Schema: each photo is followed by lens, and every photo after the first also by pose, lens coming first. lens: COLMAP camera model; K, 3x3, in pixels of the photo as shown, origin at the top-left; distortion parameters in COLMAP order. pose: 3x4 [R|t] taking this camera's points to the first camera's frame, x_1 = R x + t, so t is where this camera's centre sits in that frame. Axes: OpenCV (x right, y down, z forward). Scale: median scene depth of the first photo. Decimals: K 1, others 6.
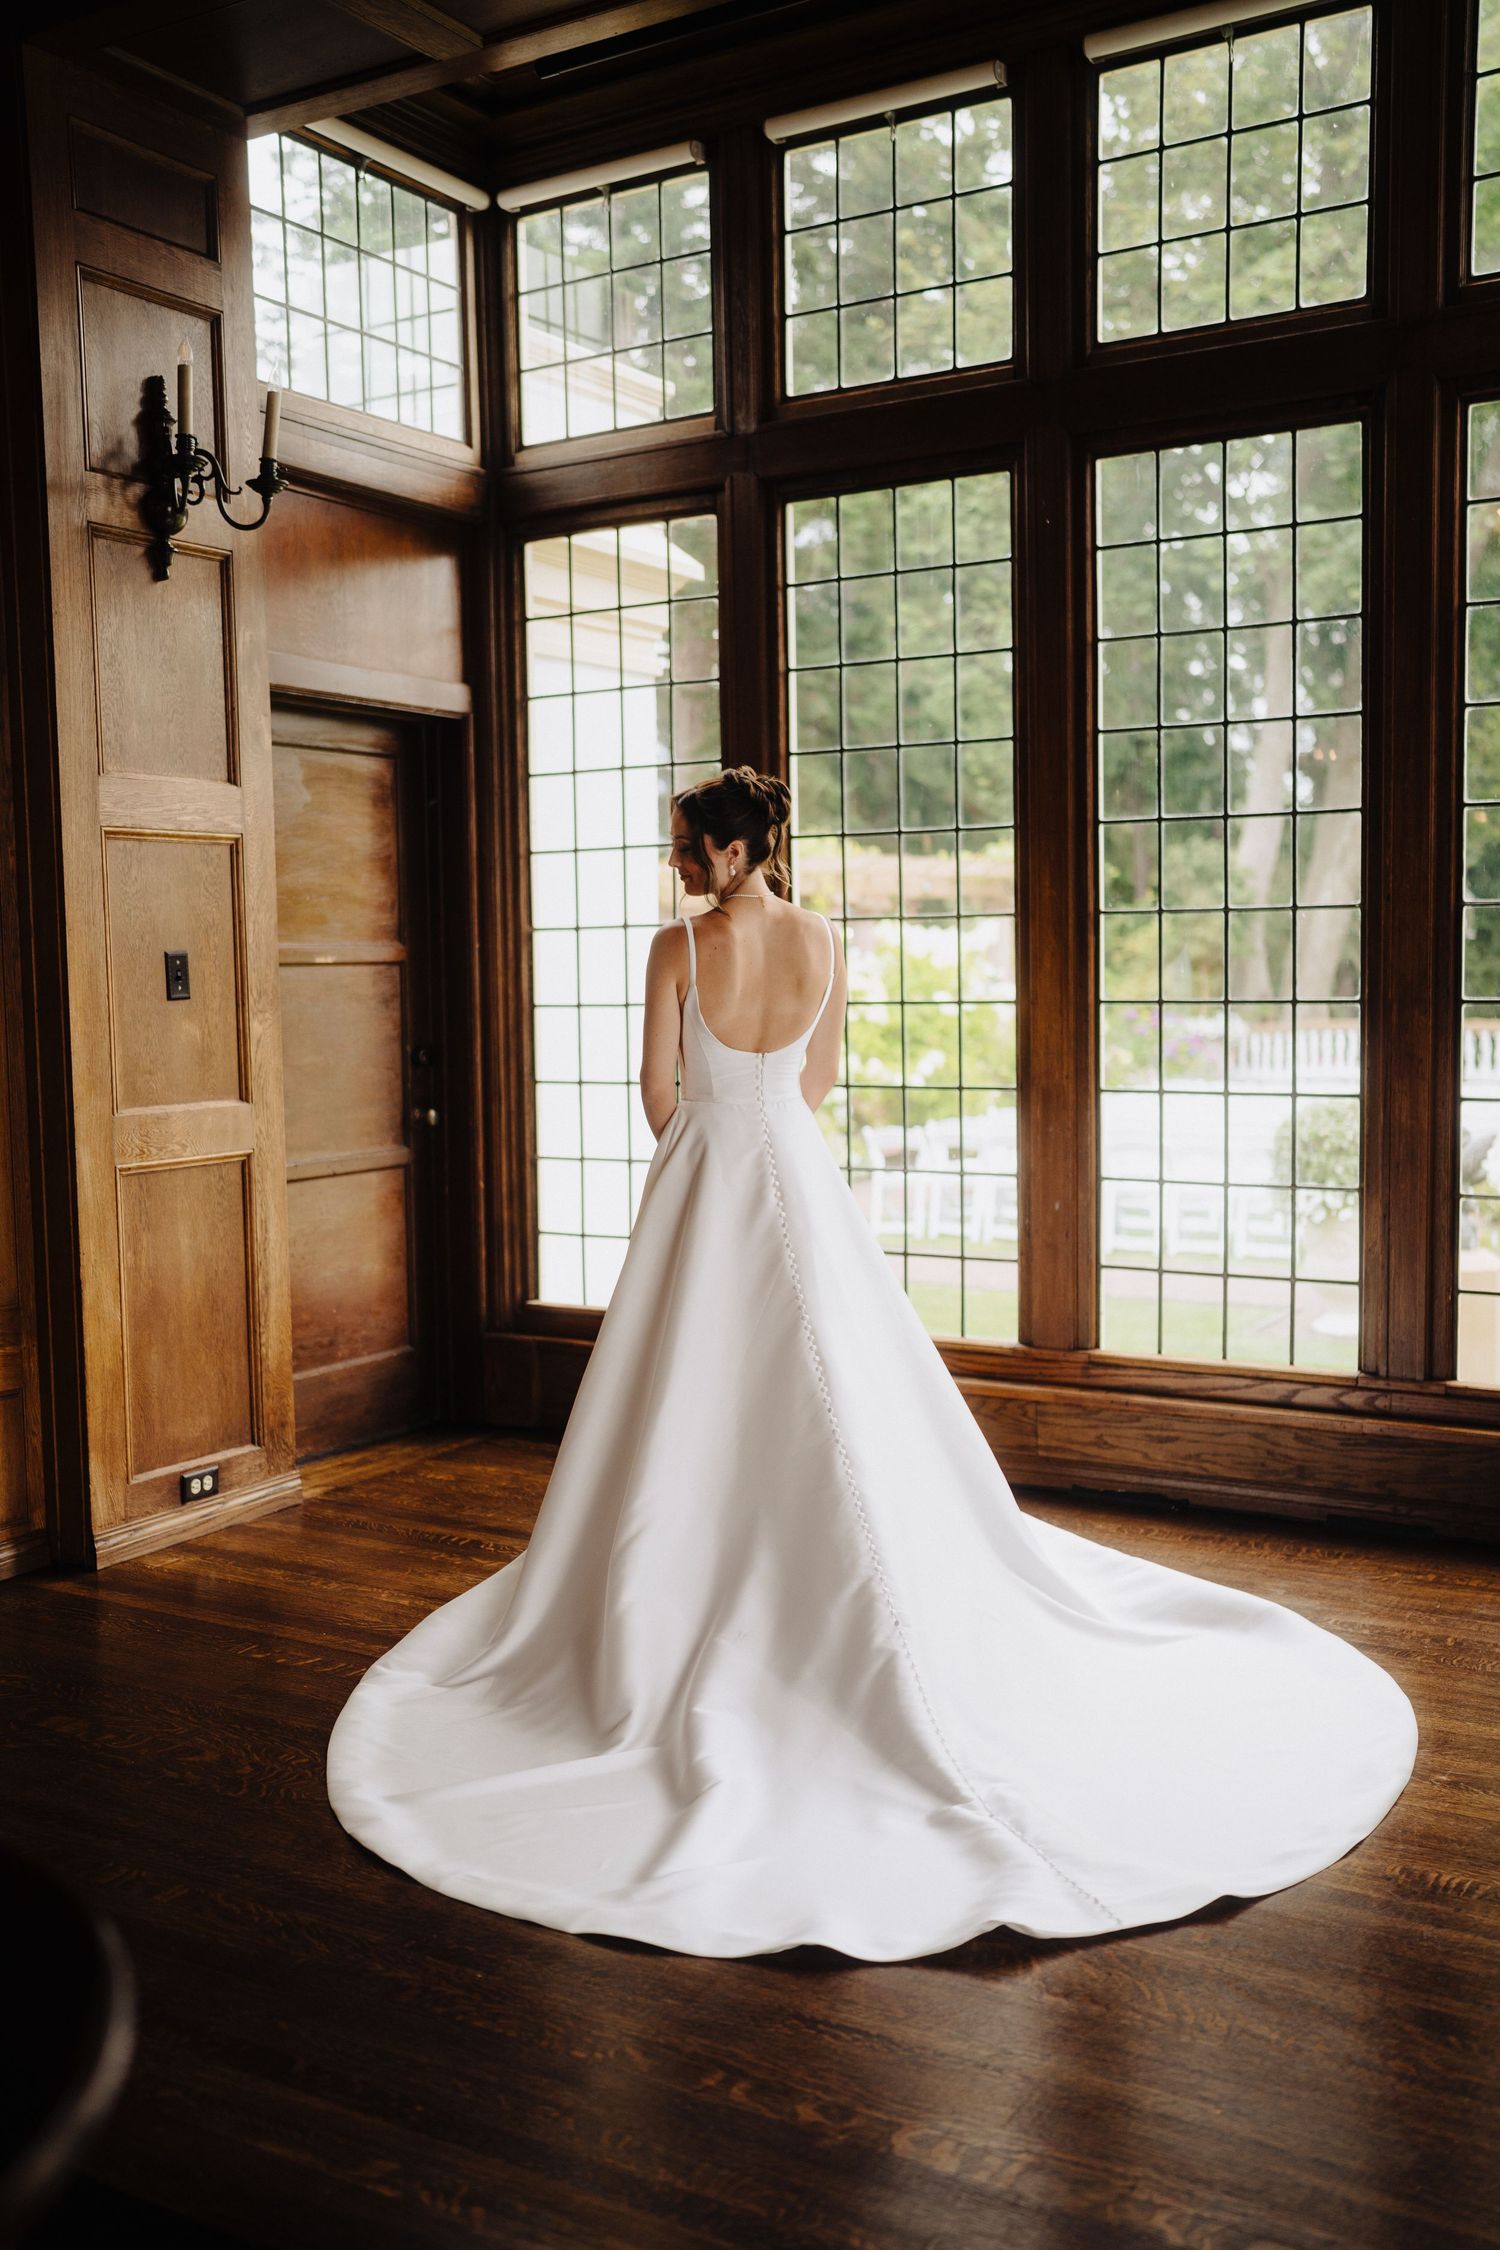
lens RADIAL K [[2195.9, 0, 903.6], [0, 2195.9, 1189.0], [0, 0, 1]] dist [-0.008555, 0.011926]
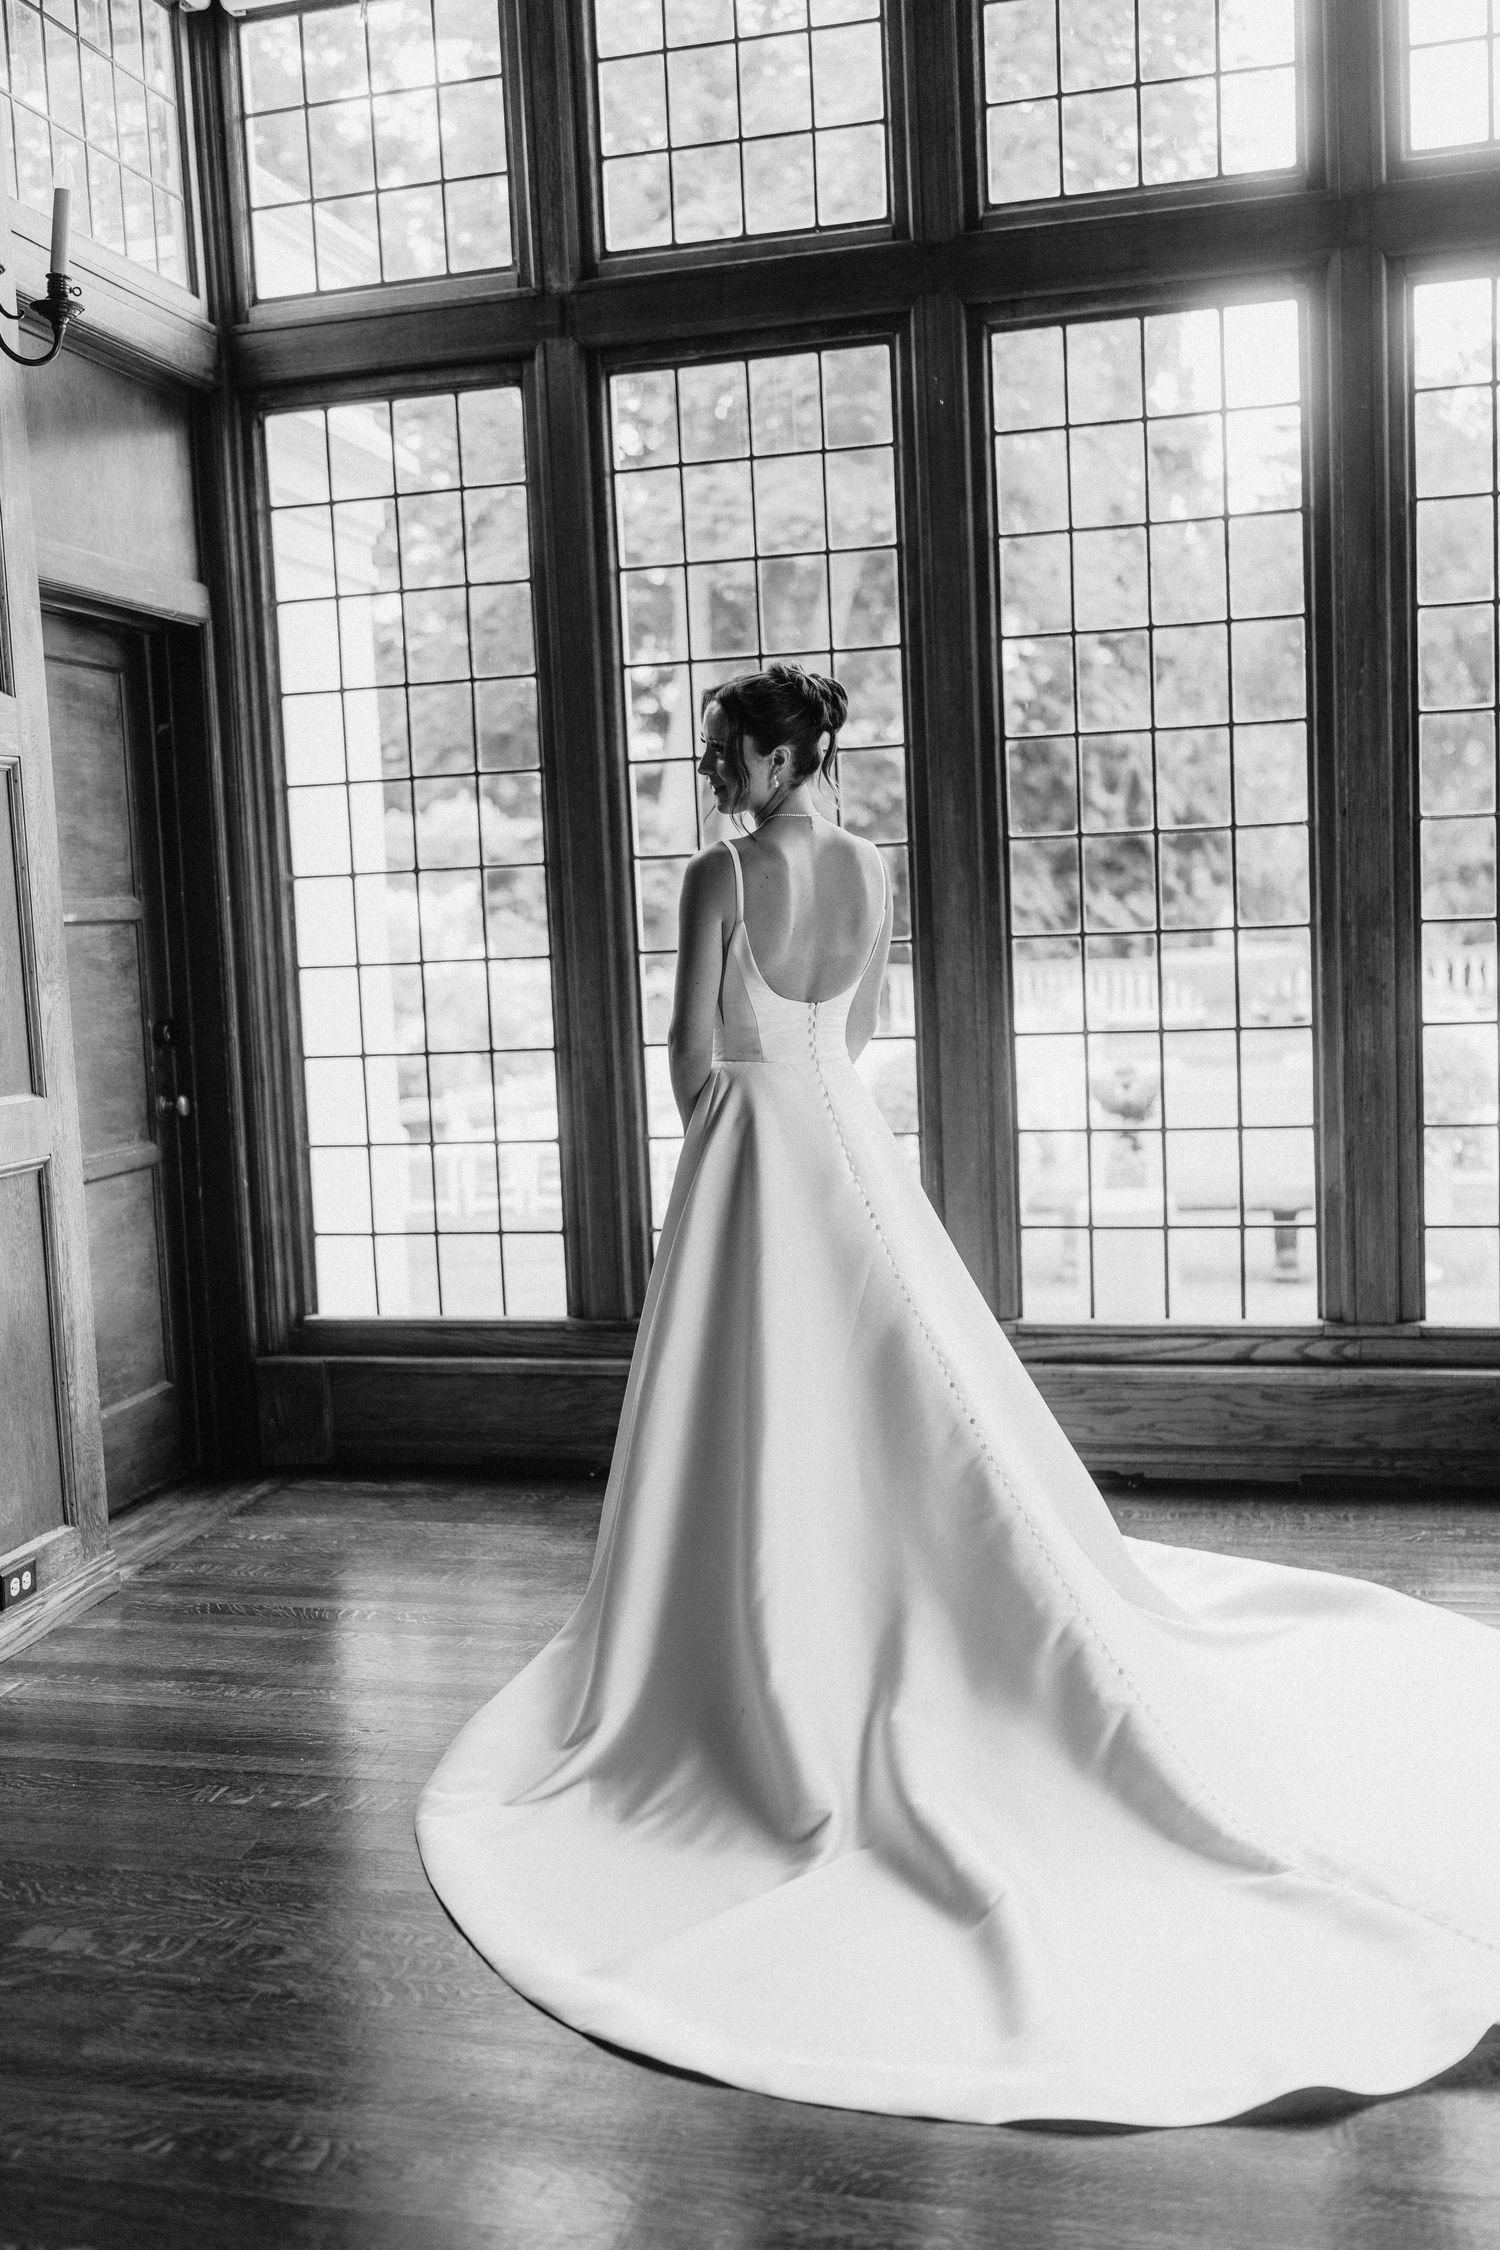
lens RADIAL K [[2123.3, 0, 746.2], [0, 2123.3, 1153.2], [0, 0, 1]] dist [0.006971, 0.004312]
pose [[0.957917, -0.060015, 0.280703, -0.271192], [0.059779, 0.998167, 0.009411, -0.010853], [-0.280753, 0.007765, 0.959749, 0.190467]]
